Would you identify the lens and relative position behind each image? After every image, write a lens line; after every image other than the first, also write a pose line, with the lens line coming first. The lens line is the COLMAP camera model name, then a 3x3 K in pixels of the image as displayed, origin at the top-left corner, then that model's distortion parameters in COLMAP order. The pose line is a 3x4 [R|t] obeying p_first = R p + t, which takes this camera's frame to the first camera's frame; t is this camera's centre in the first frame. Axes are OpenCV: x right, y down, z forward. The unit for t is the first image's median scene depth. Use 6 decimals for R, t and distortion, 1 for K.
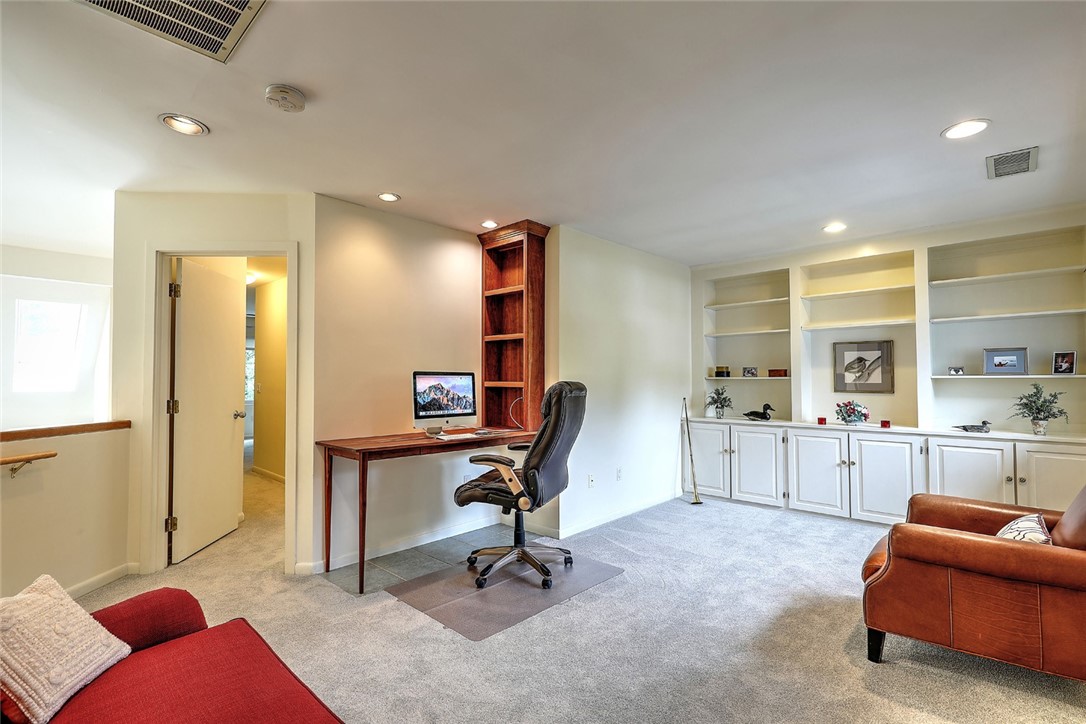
lens RADIAL K [[514.3, 0, 548.6], [0, 514.3, 364.3], [0, 0, 1]] dist [0.000282, -0.000016]
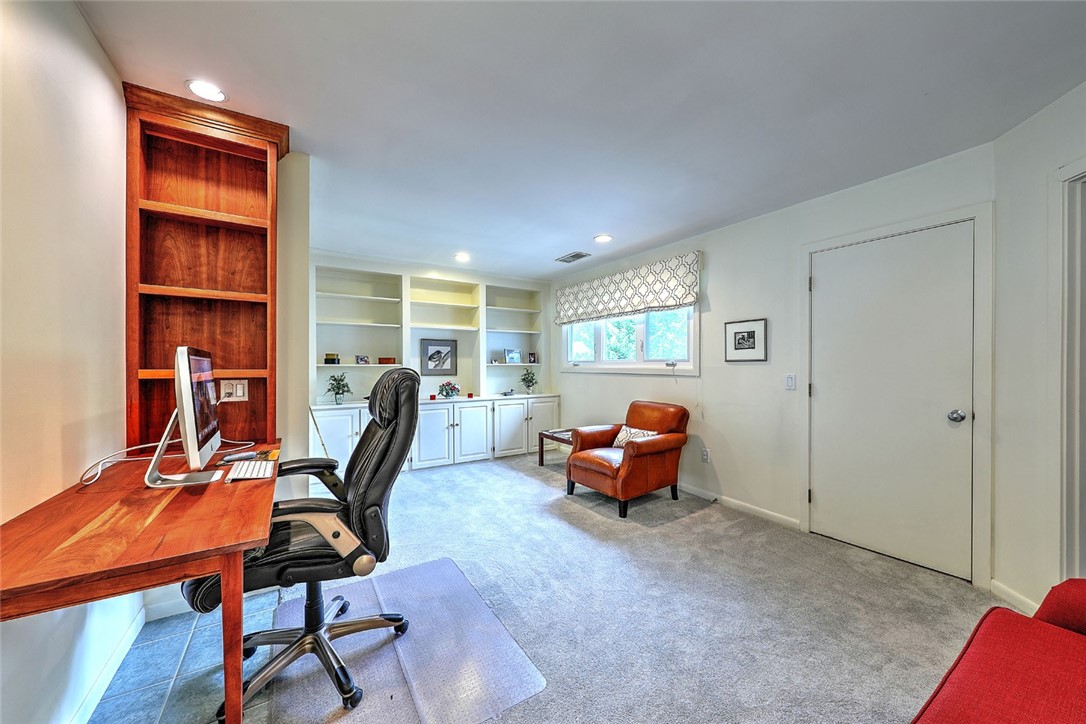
lens RADIAL K [[402.7, 0, 546.8], [0, 402.7, 366.7], [0, 0, 1]] dist [0.000476, 0.000029]
pose [[0.230053, 0.000225, 0.973178, -0.432423], [-0.023673, 0.999705, 0.005365, 0.019078], [-0.972890, -0.024272, 0.229991, 0.496259]]
